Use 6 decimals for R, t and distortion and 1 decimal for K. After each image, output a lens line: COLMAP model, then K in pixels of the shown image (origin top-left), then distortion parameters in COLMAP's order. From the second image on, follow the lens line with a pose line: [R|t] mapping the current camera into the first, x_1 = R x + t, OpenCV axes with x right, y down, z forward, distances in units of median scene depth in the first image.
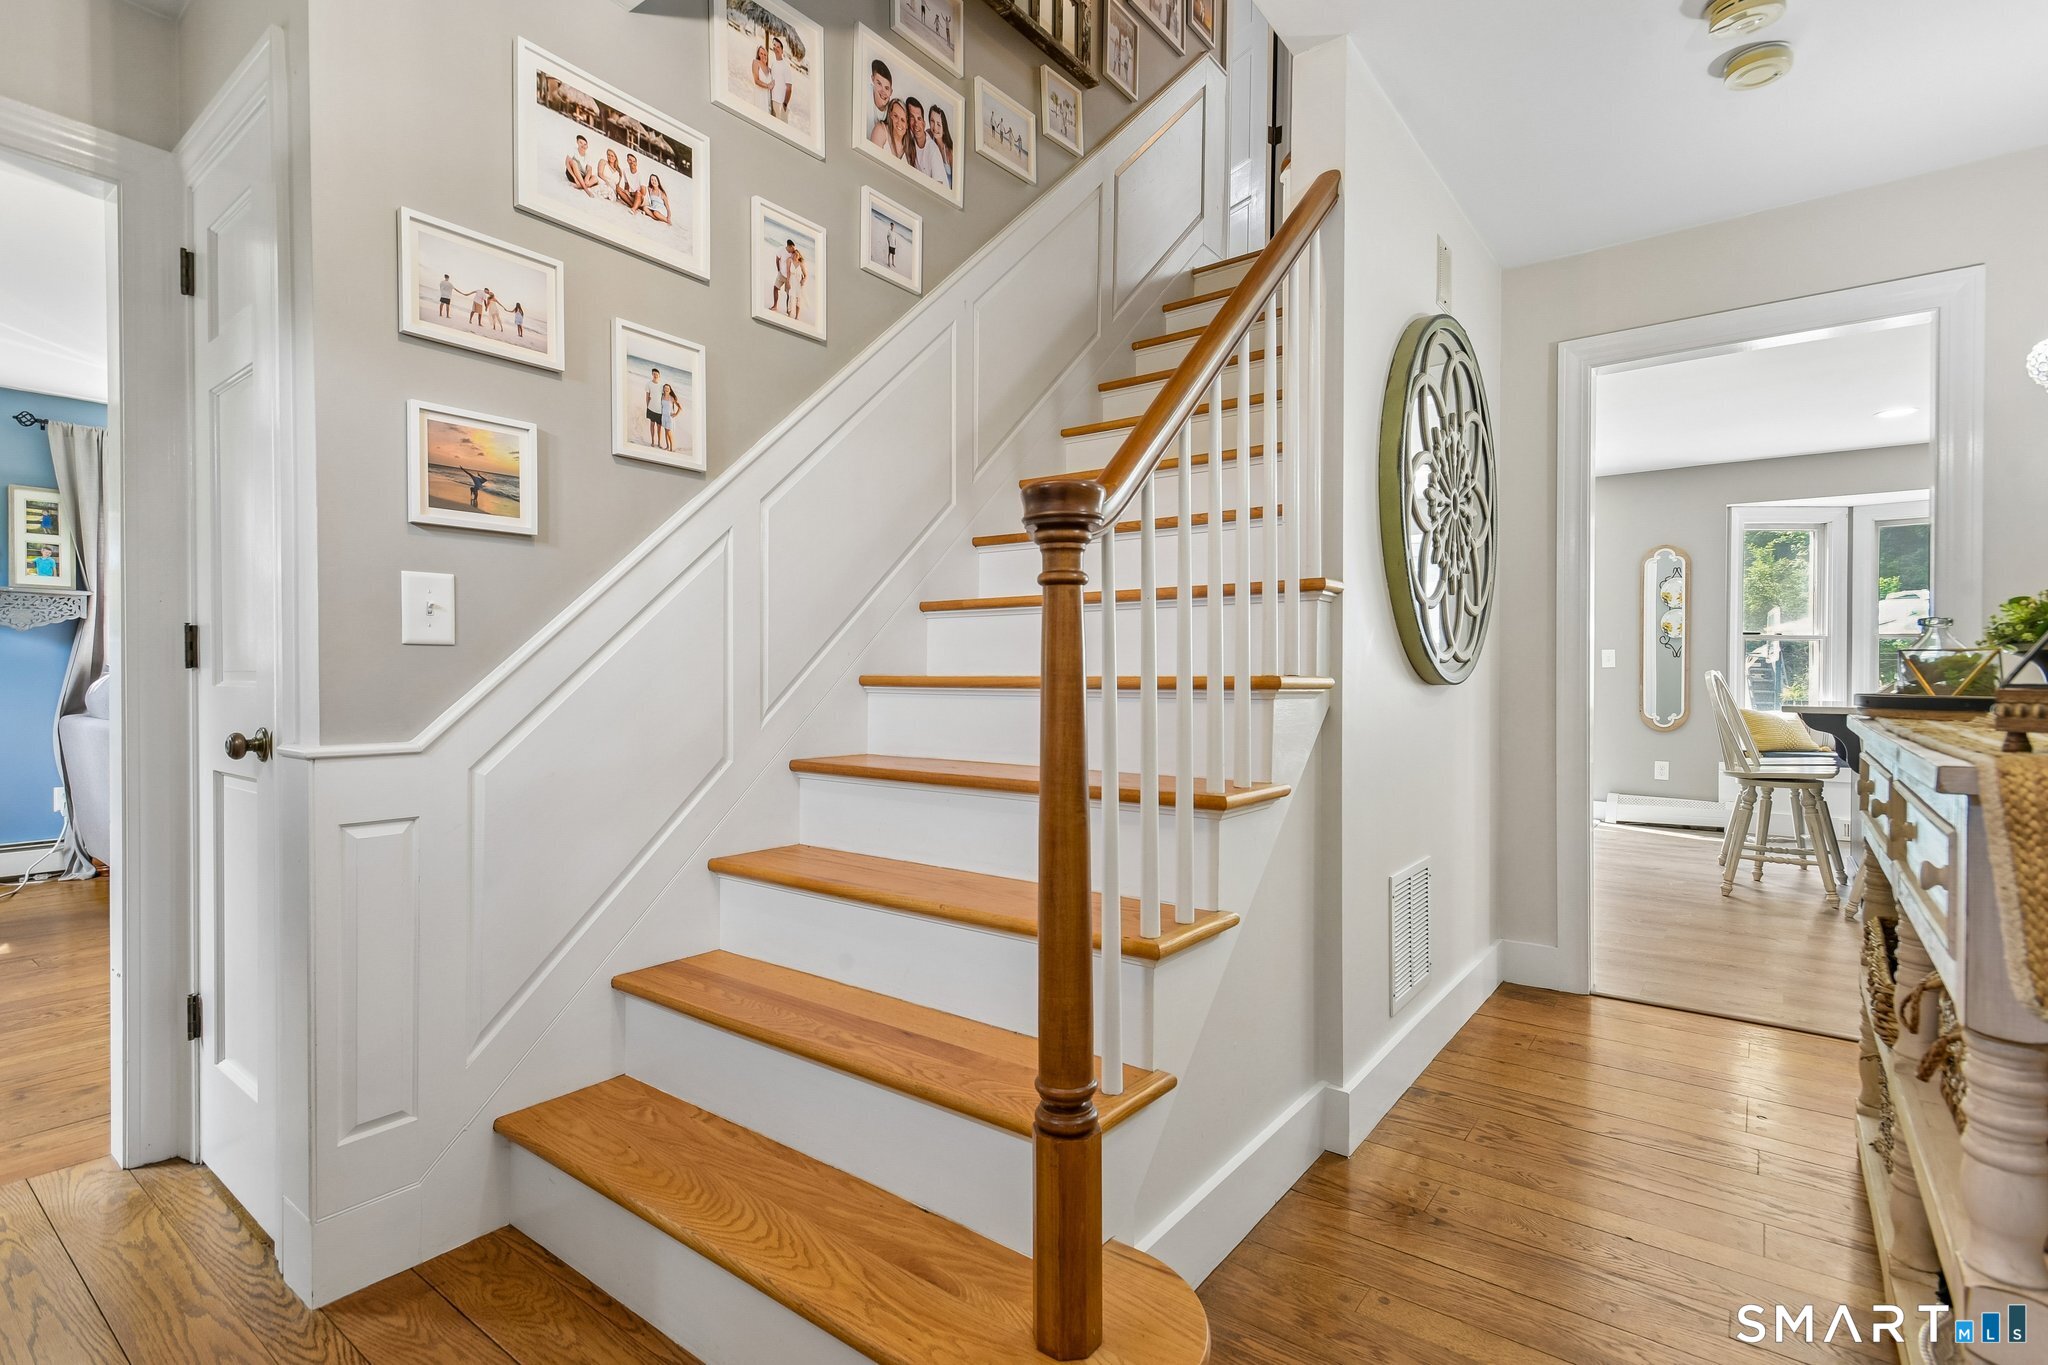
lens RADIAL K [[981.5, 0, 1020.1], [0, 981.5, 684.6], [0, 0, 1]] dist [0.006247, 0.000237]
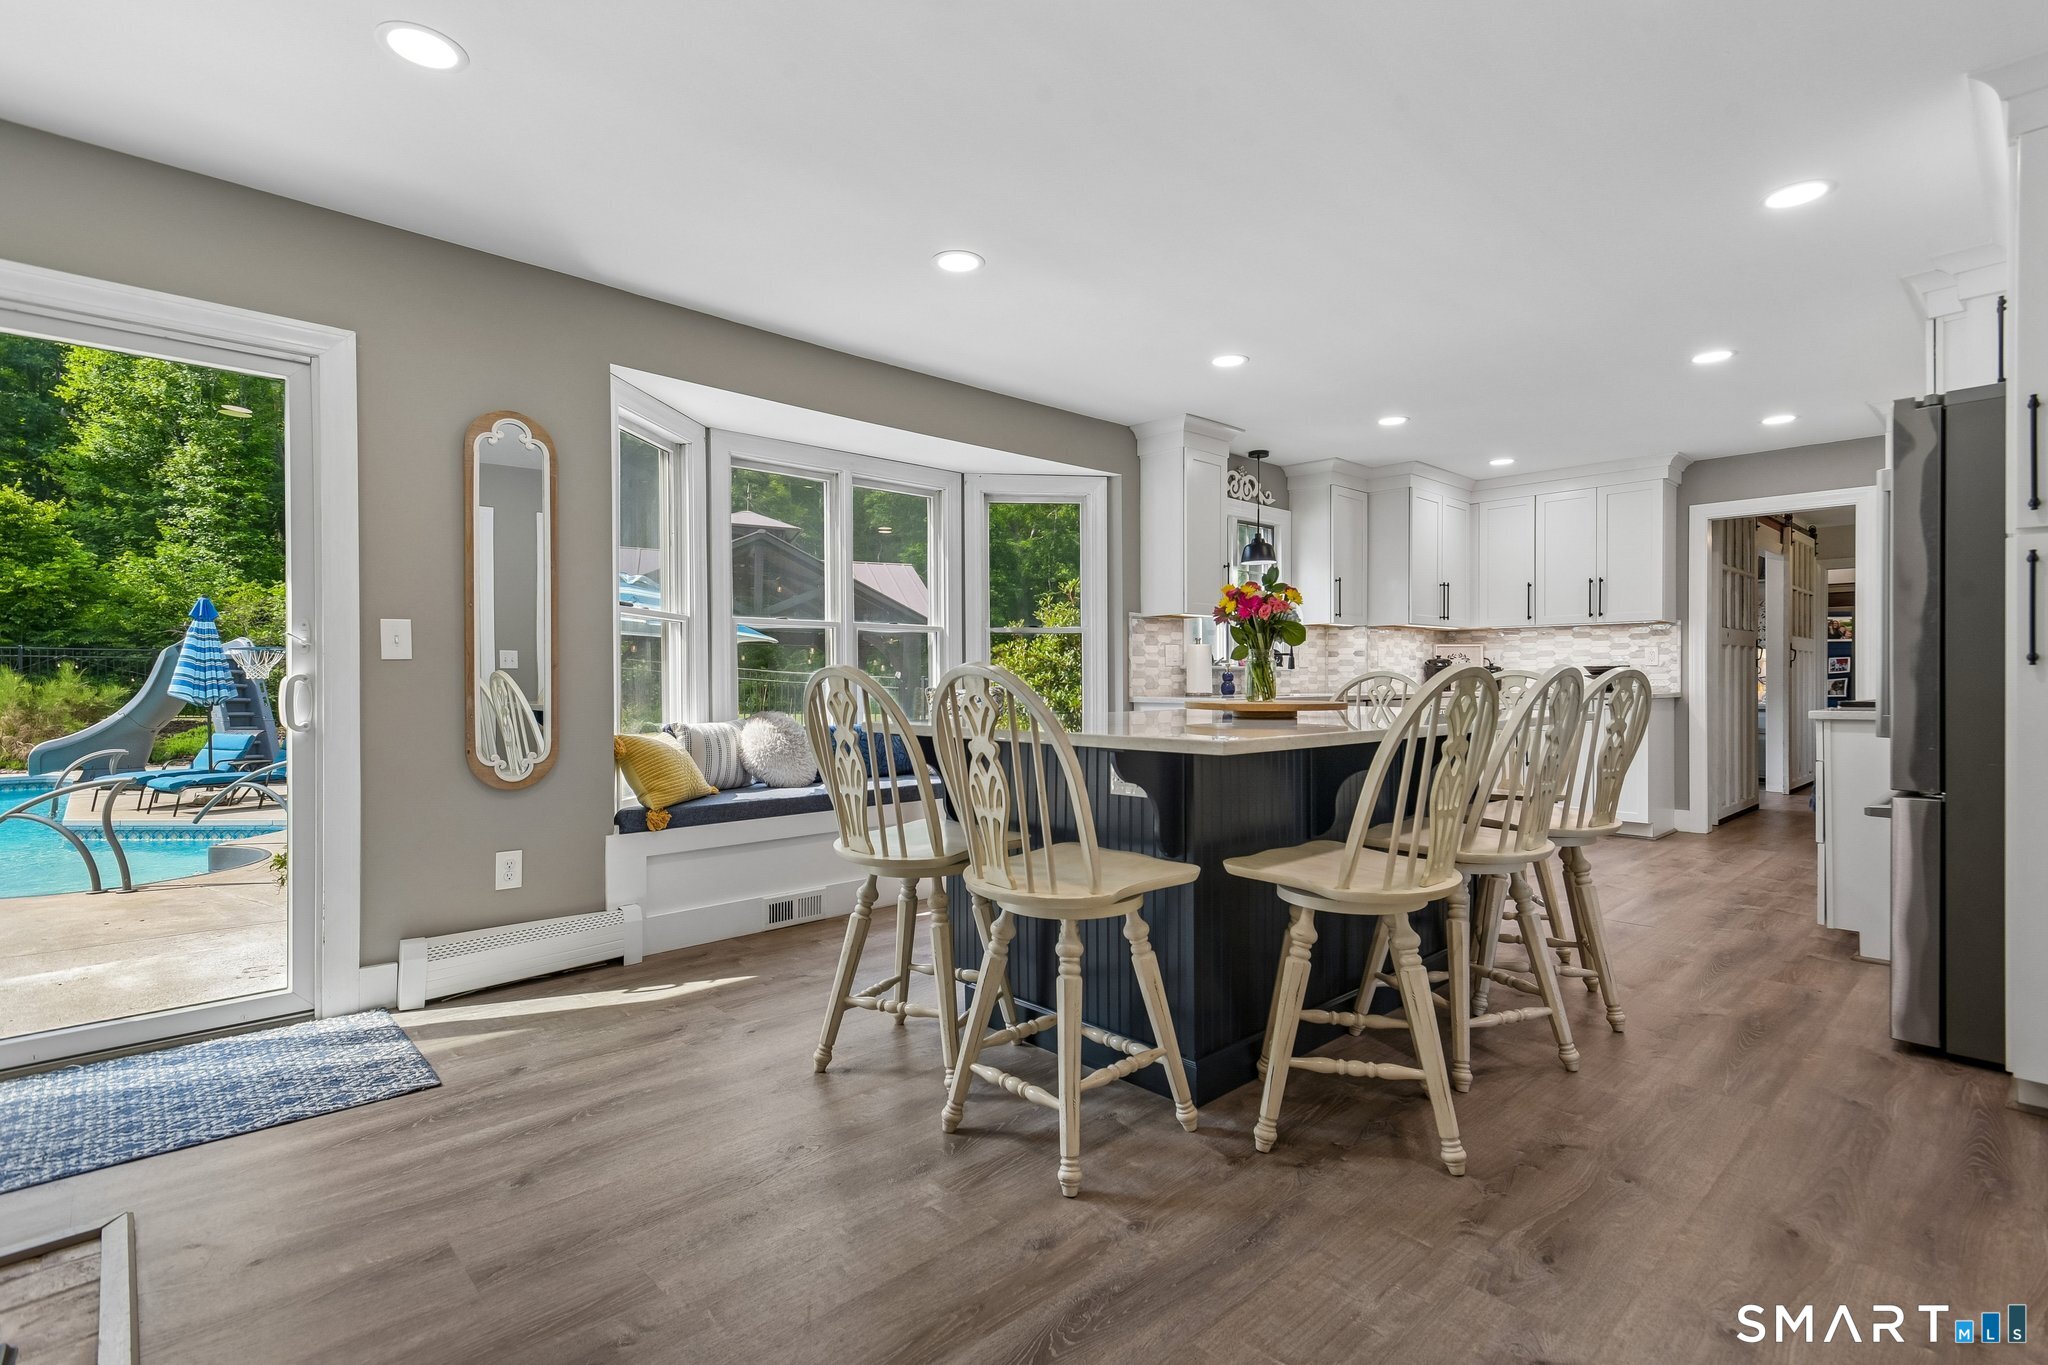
lens RADIAL K [[981.5, 0, 1023.1], [0, 981.5, 680.6], [0, 0, 1]] dist [0.006247, 0.000237]
pose [[0.166789, -0.008075, 0.985960, 0.214392], [0.010189, 0.999927, 0.006465, -0.008147], [-0.985940, 0.008968, 0.166859, 0.672454]]
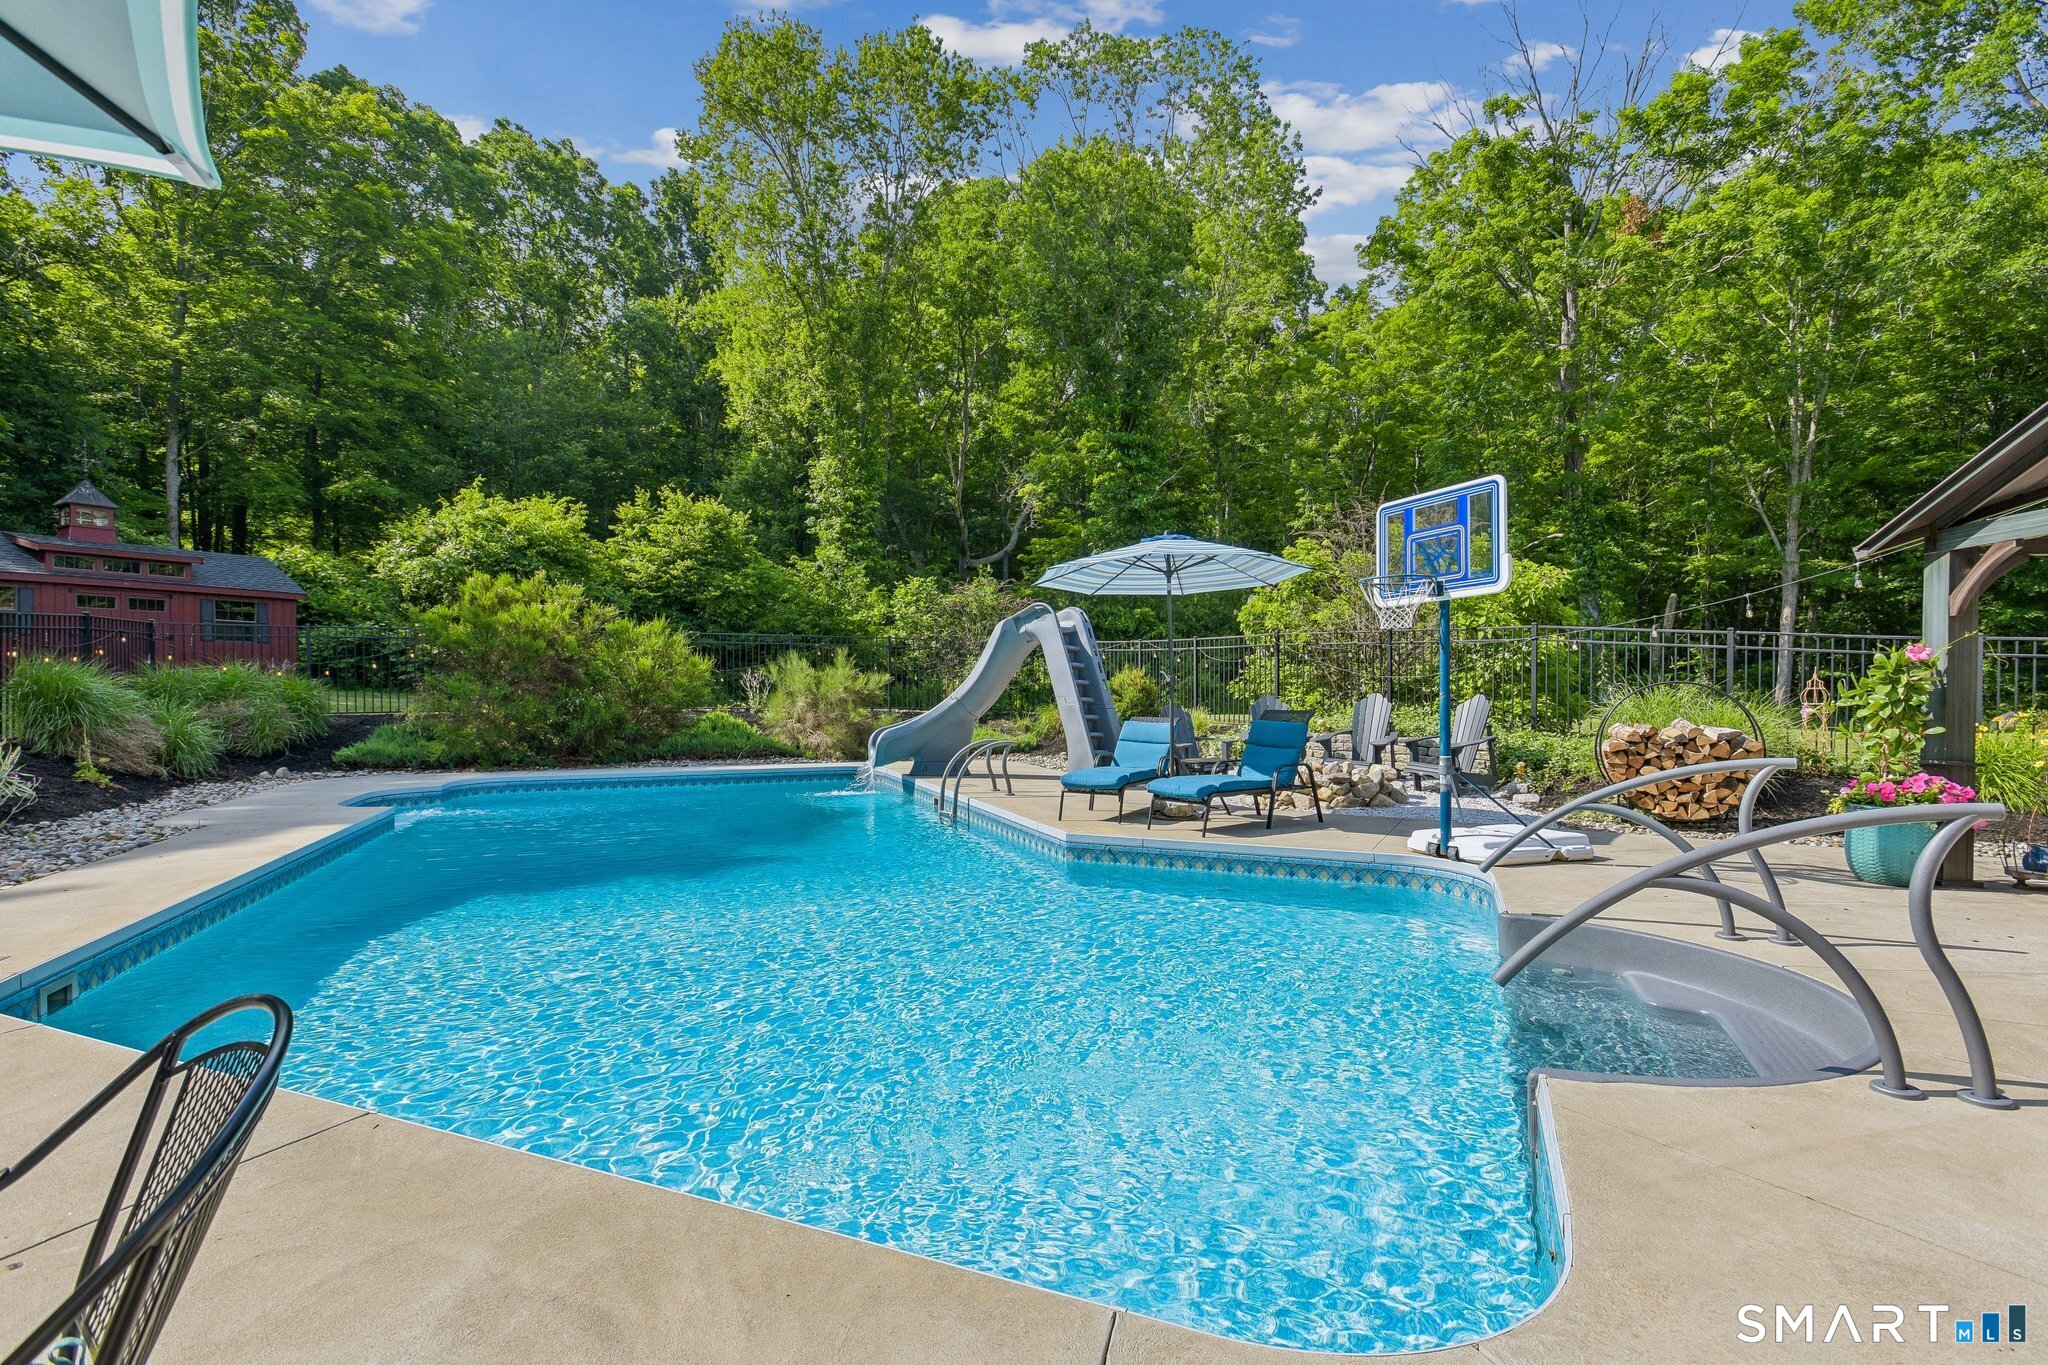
lens RADIAL K [[981.5, 0, 1021.7], [0, 981.5, 686.9], [0, 0, 1]] dist [0.006247, 0.000237]
pose [[0.538837, -0.001017, 0.842409, 0.328769], [0.009412, 0.999944, -0.004813, 0.010817], [-0.842357, 0.010522, 0.538816, 1.090241]]
